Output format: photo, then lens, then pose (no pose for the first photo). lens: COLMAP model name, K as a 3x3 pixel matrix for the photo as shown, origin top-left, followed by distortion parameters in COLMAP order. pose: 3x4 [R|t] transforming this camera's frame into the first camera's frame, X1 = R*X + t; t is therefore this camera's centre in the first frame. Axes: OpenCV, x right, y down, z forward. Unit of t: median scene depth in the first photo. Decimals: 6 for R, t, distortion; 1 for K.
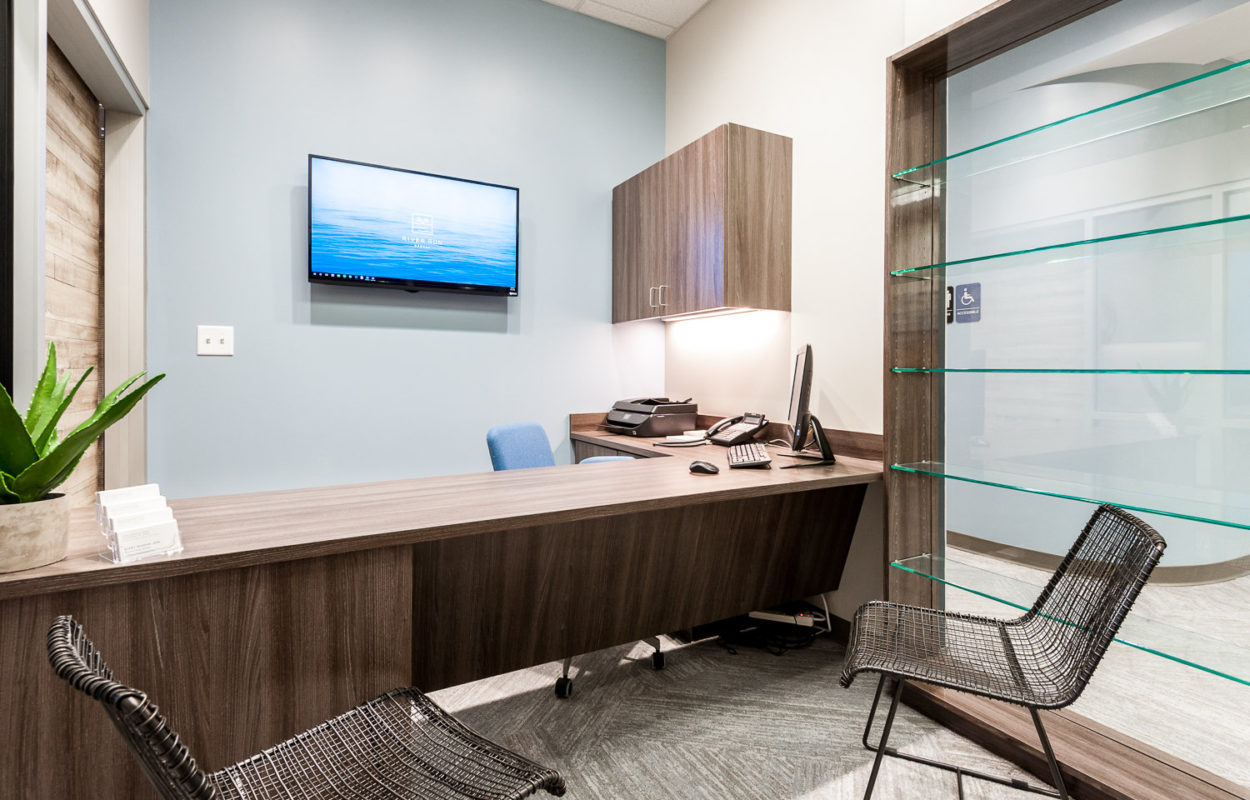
lens RADIAL K [[583.7, 0, 624.2], [0, 583.7, 375.4], [0, 0, 1]] dist [0.001014, 0.000340]
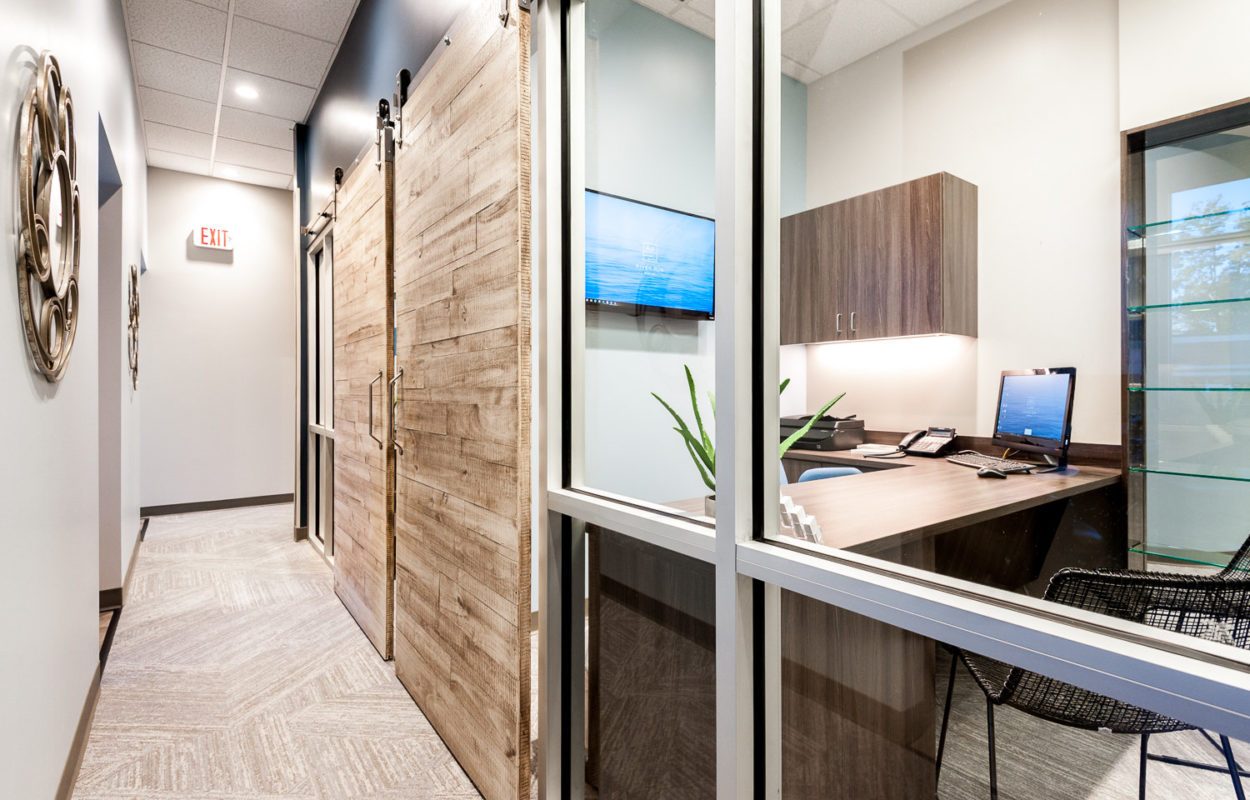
lens RADIAL K [[583.7, 0, 624.2], [0, 583.7, 375.4], [0, 0, 1]] dist [0.001014, 0.000340]
pose [[0.993792, -0.000307, 0.111258, -0.499849], [0.003513, 0.999584, -0.028628, -0.005366], [-0.111202, 0.028842, 0.993379, -0.042139]]
